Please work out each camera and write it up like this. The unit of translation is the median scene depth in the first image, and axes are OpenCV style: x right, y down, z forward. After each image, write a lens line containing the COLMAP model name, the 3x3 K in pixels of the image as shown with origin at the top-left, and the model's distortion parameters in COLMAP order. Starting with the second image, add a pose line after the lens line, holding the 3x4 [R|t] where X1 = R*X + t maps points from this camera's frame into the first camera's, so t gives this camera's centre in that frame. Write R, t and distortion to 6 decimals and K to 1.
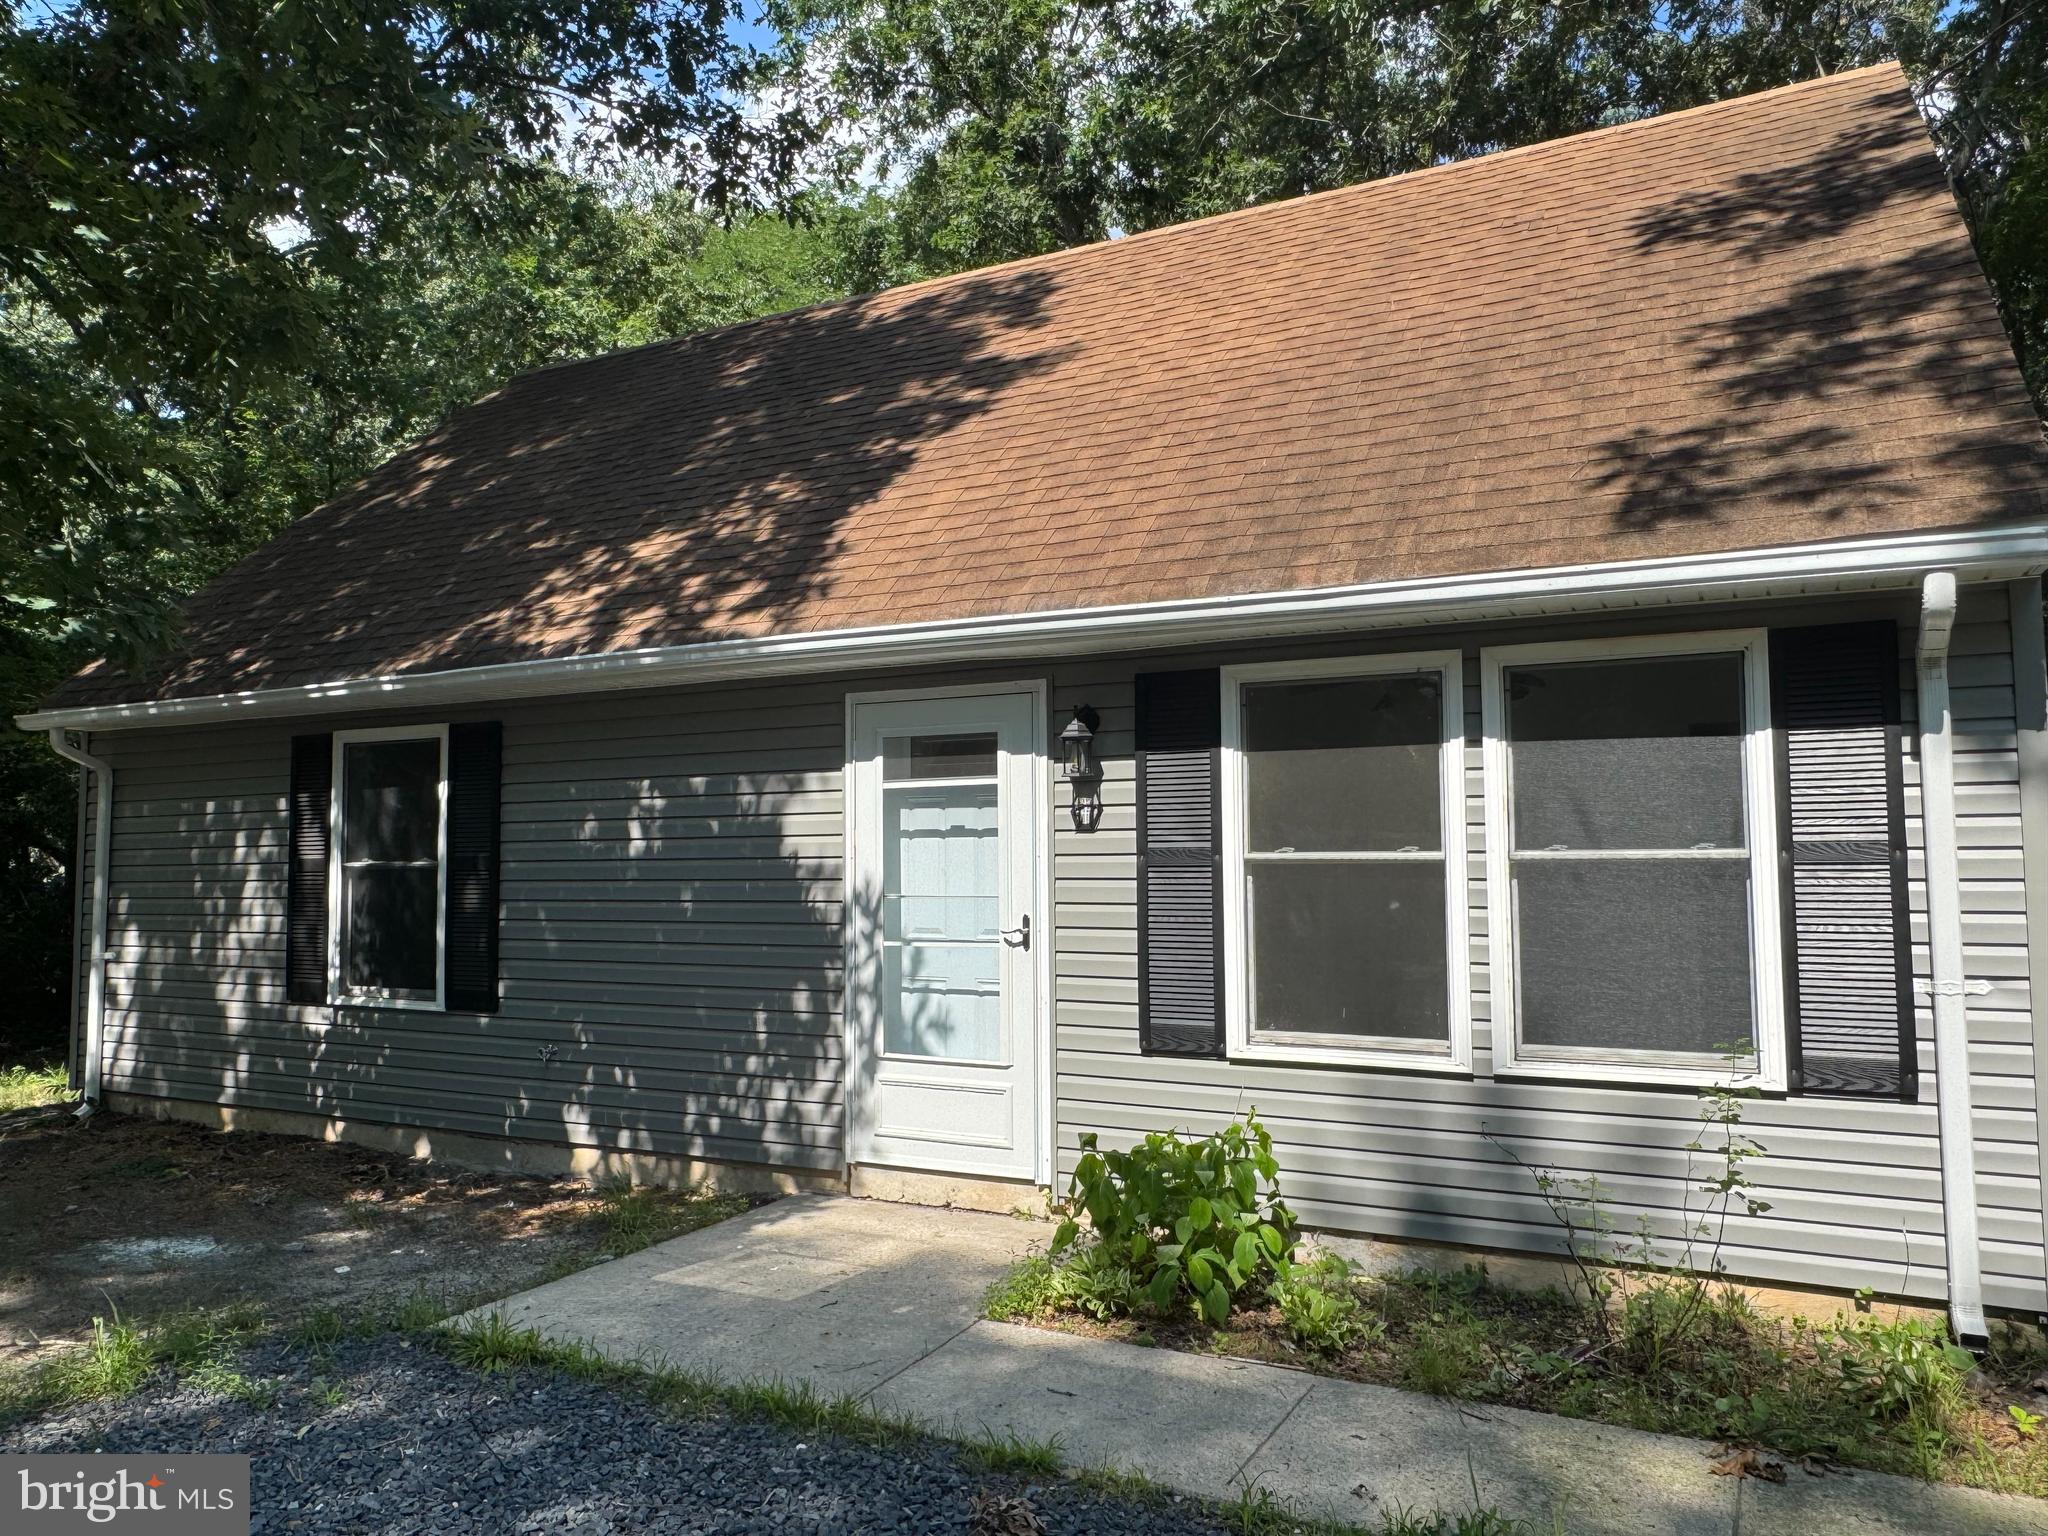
lens RADIAL K [[1423.6, 0, 1022.8], [0, 1423.6, 767.0], [0, 0, 1]] dist [-0.021875, 0.017758]
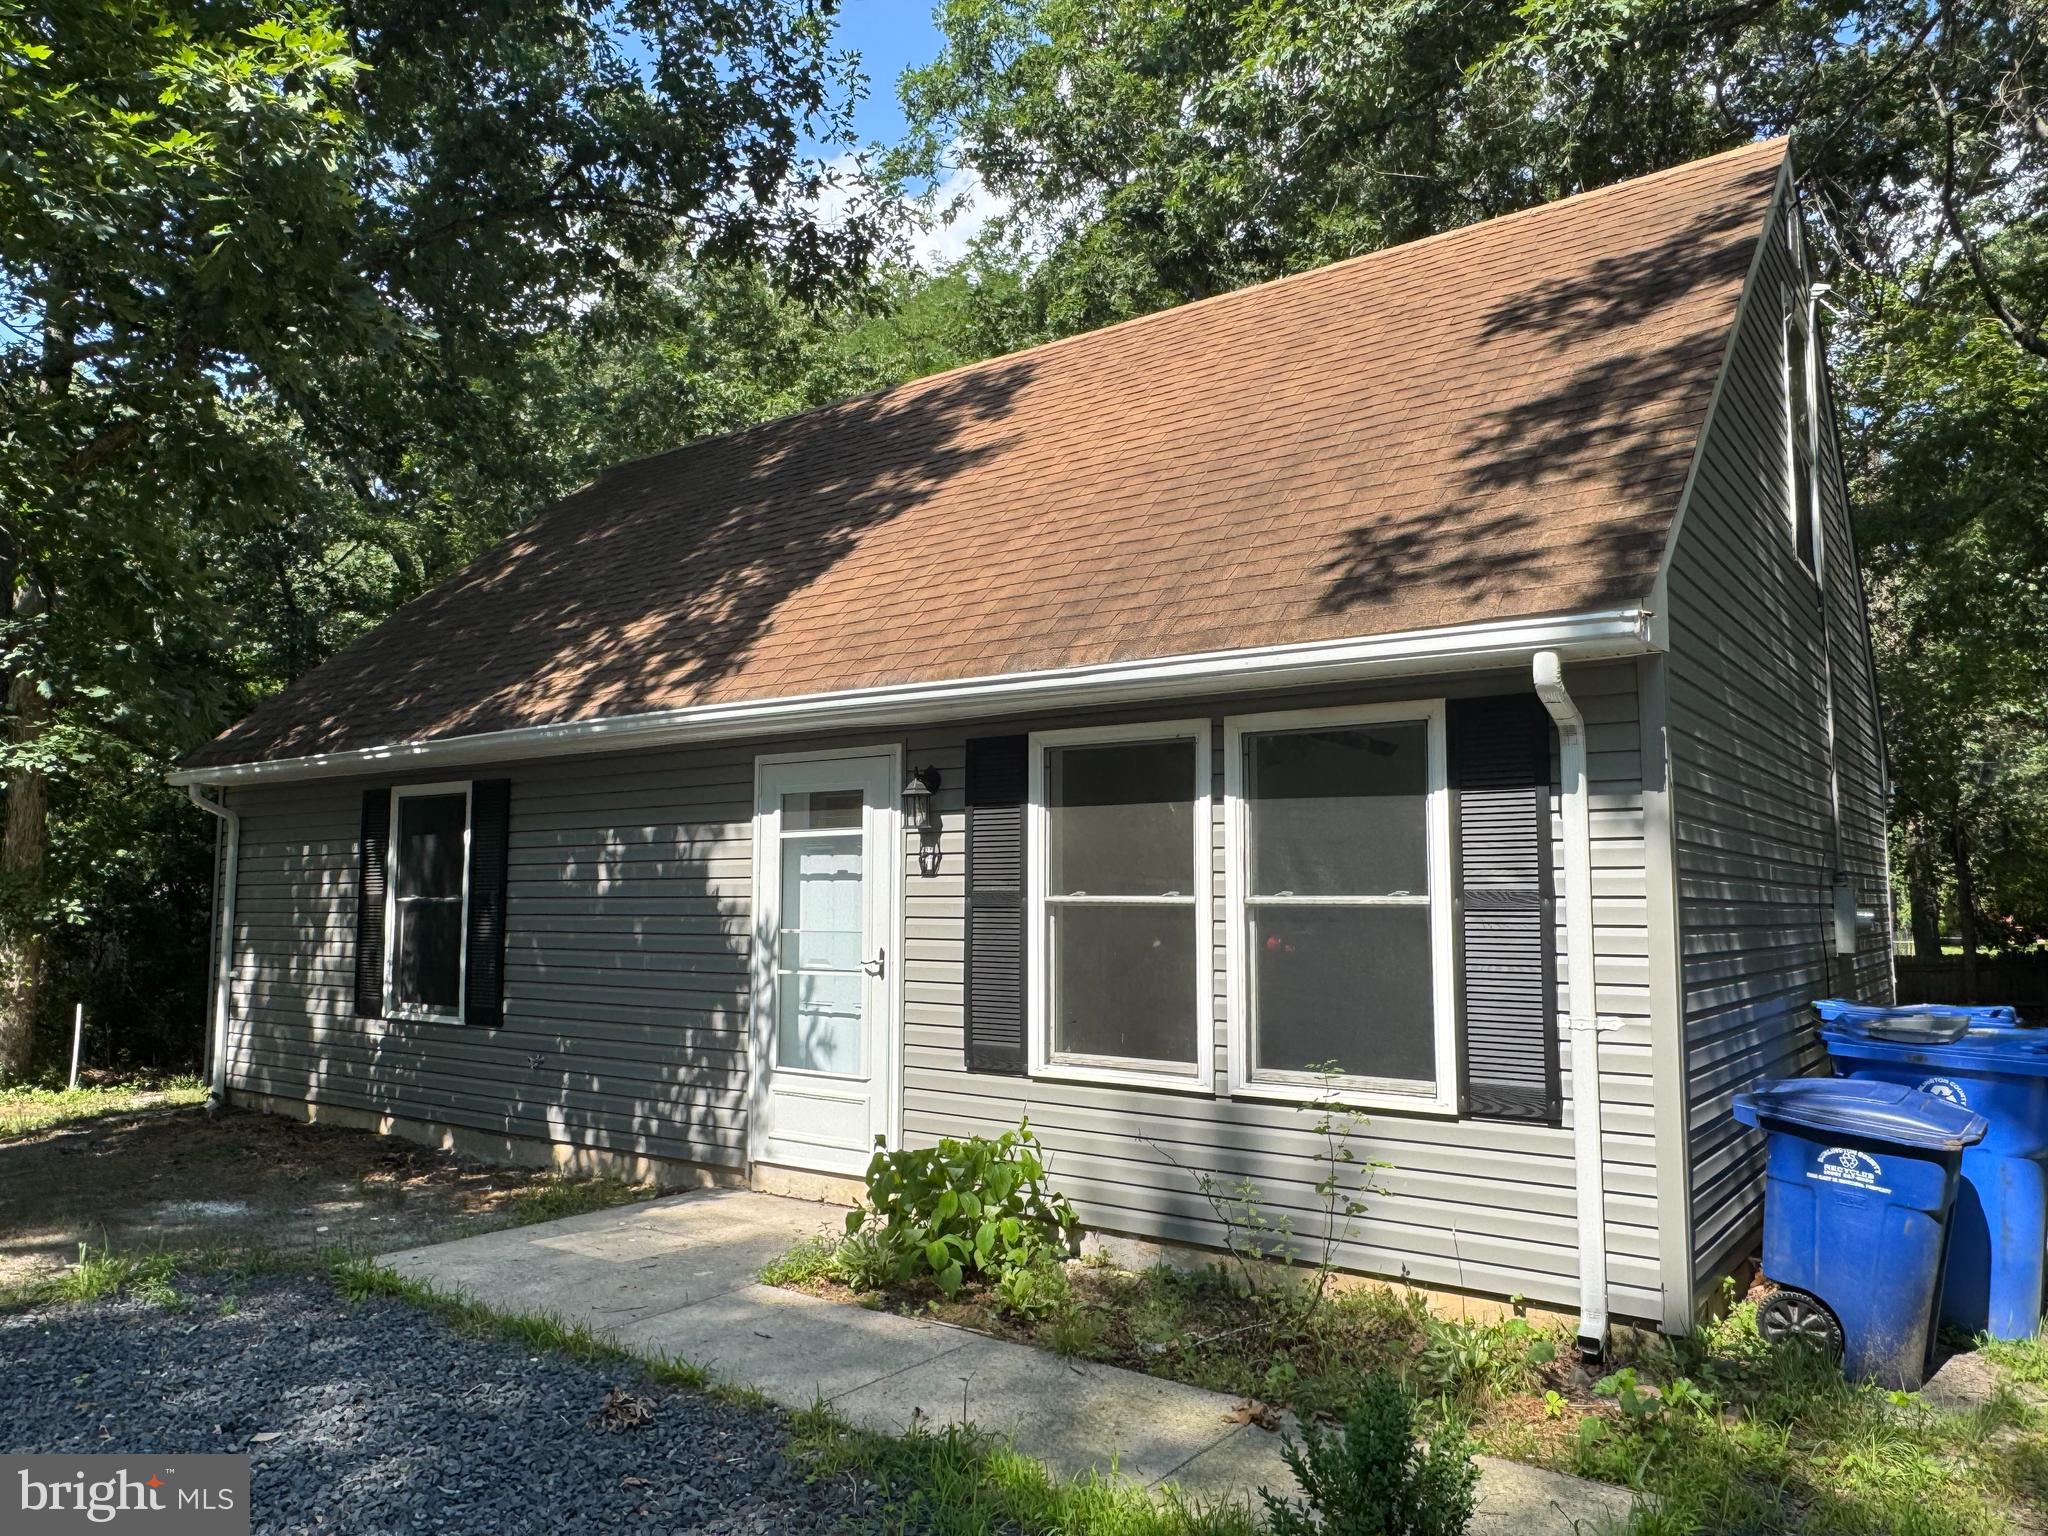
lens RADIAL K [[1423.6, 0, 1024.6], [0, 1423.6, 770.0], [0, 0, 1]] dist [-0.021875, 0.017758]
pose [[0.988560, -0.004569, -0.150758, 0.295386], [0.000438, 0.999624, -0.027422, -0.008904], [0.150826, 0.027042, 0.988190, -0.127248]]
